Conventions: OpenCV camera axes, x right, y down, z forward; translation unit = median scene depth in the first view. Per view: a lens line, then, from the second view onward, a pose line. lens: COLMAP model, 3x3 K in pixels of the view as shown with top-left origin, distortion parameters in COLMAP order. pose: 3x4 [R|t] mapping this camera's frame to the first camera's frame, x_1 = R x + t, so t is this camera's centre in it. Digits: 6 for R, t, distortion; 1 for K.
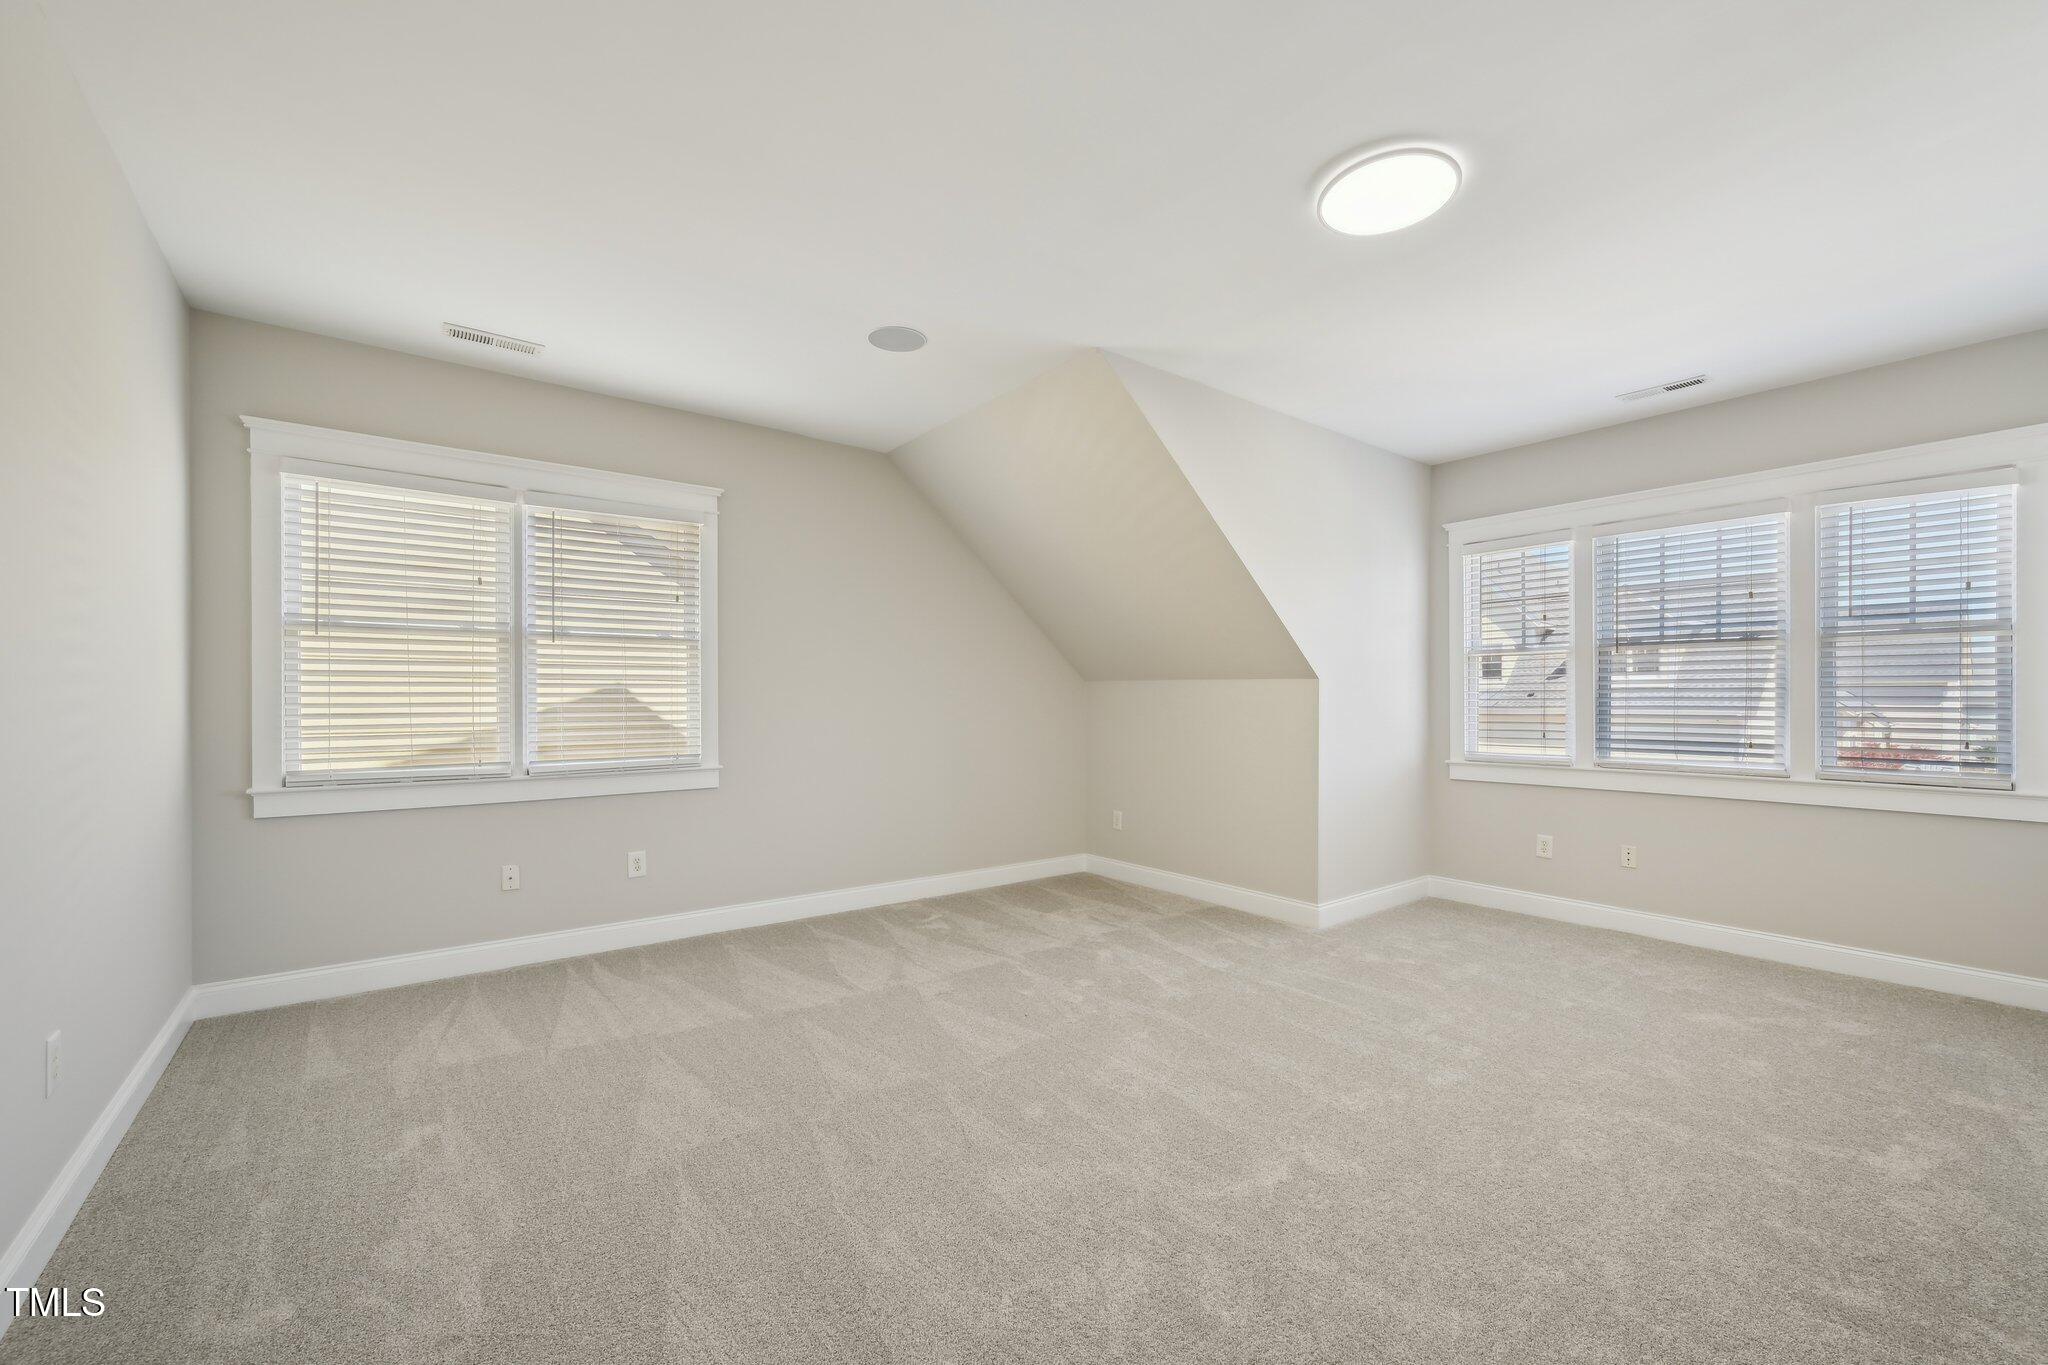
lens RADIAL K [[824.8, 0, 1016.9], [0, 824.8, 697.0], [0, 0, 1]] dist [-0.002156, 0.002431]
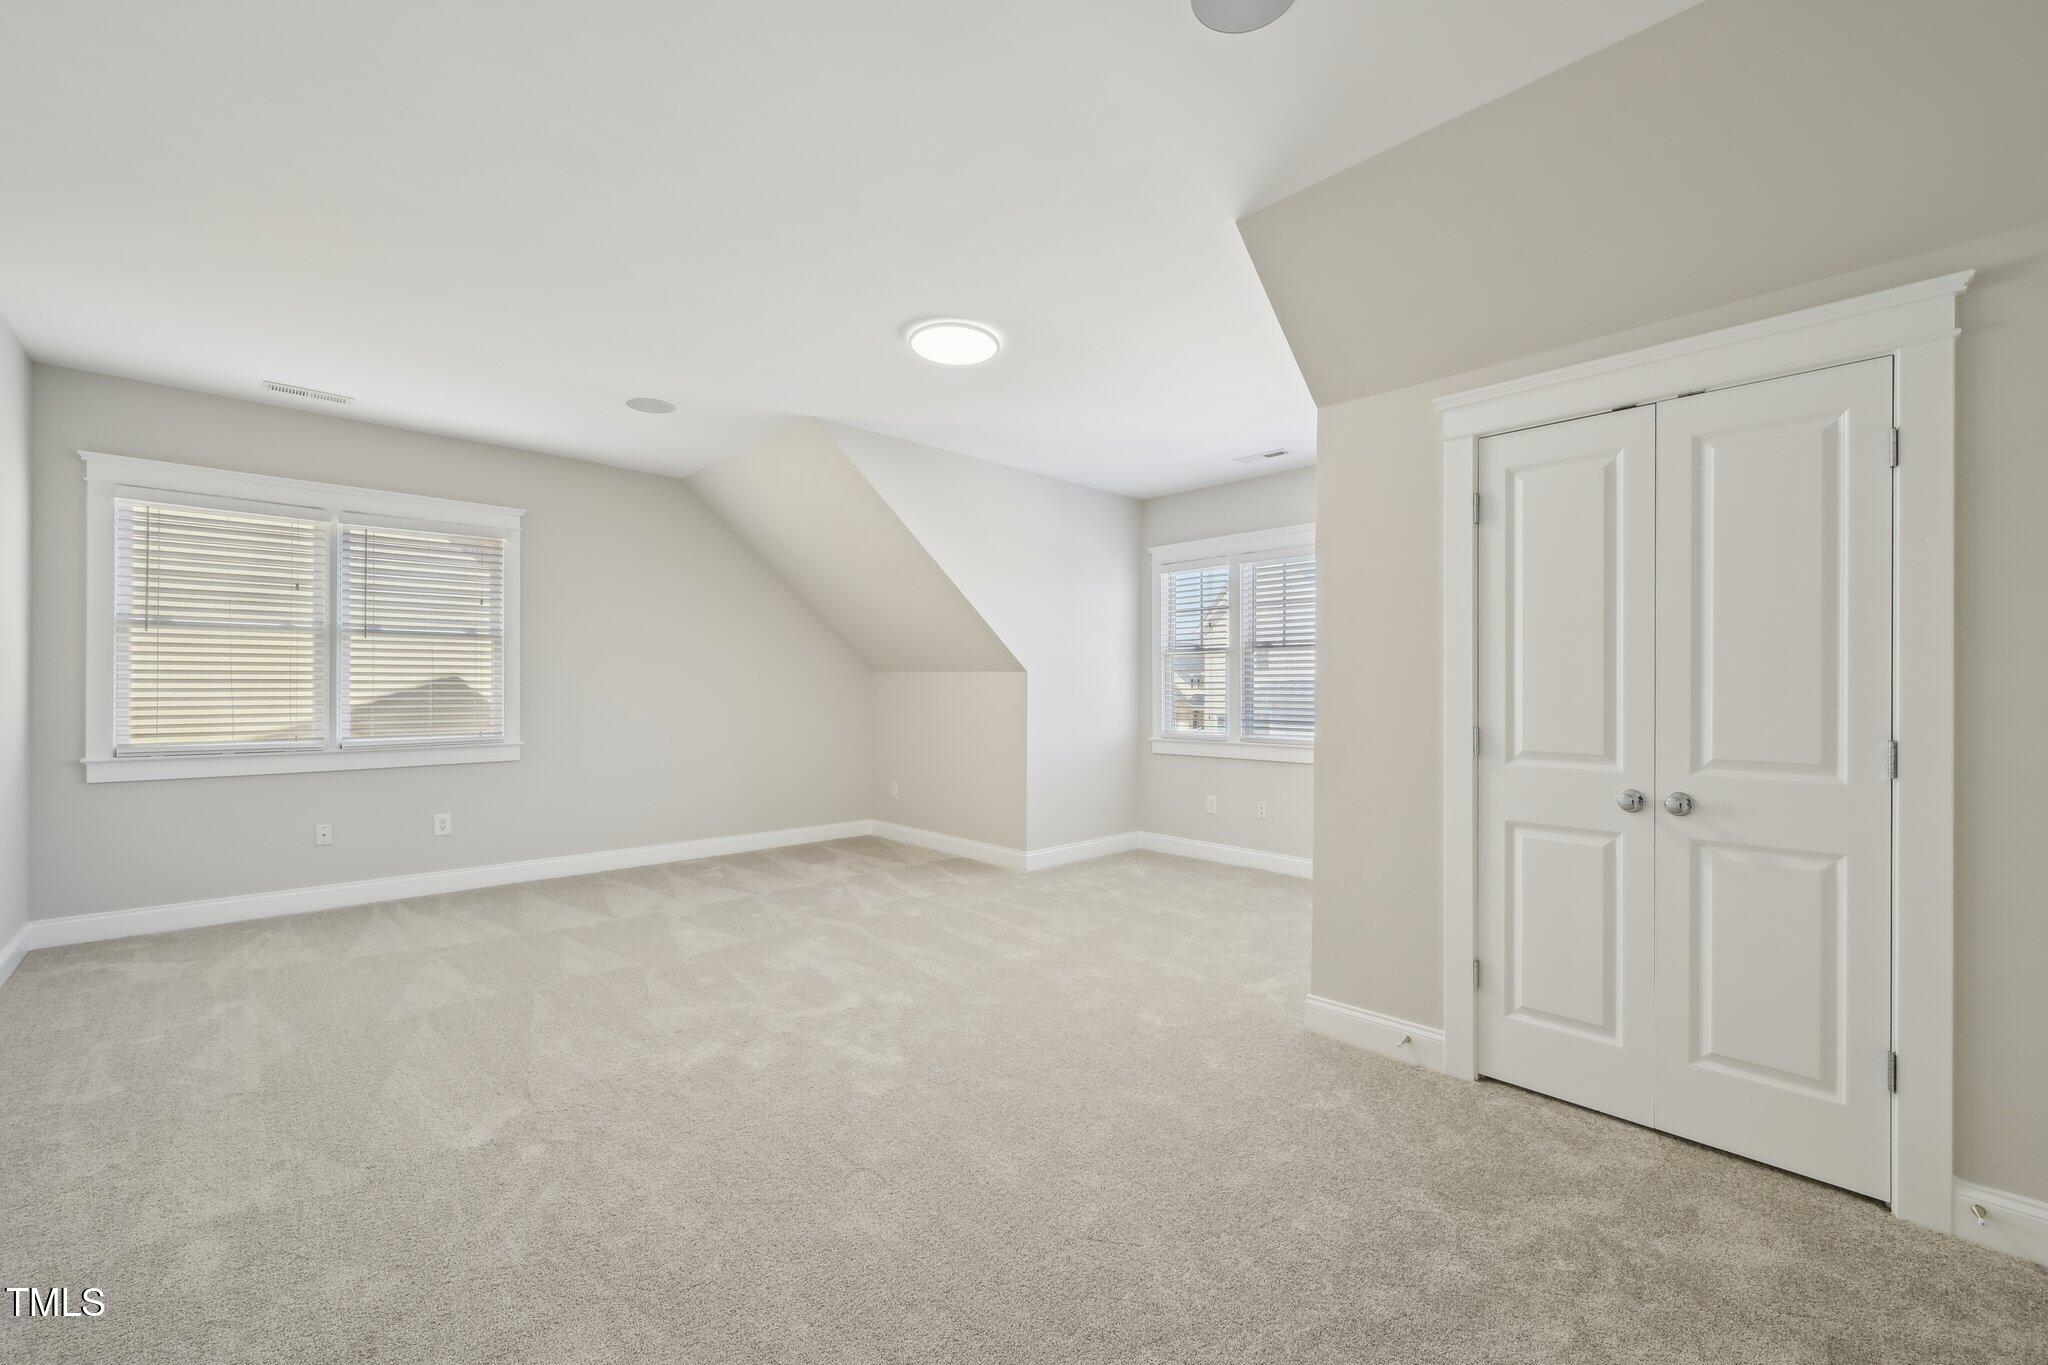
lens RADIAL K [[824.8, 0, 1012.6], [0, 824.8, 680.2], [0, 0, 1]] dist [-0.002156, 0.002431]
pose [[0.994429, 0.004956, 0.105294, 0.247113], [-0.004291, 0.999969, -0.006542, -0.001298], [-0.105324, 0.006054, 0.994420, -0.289668]]
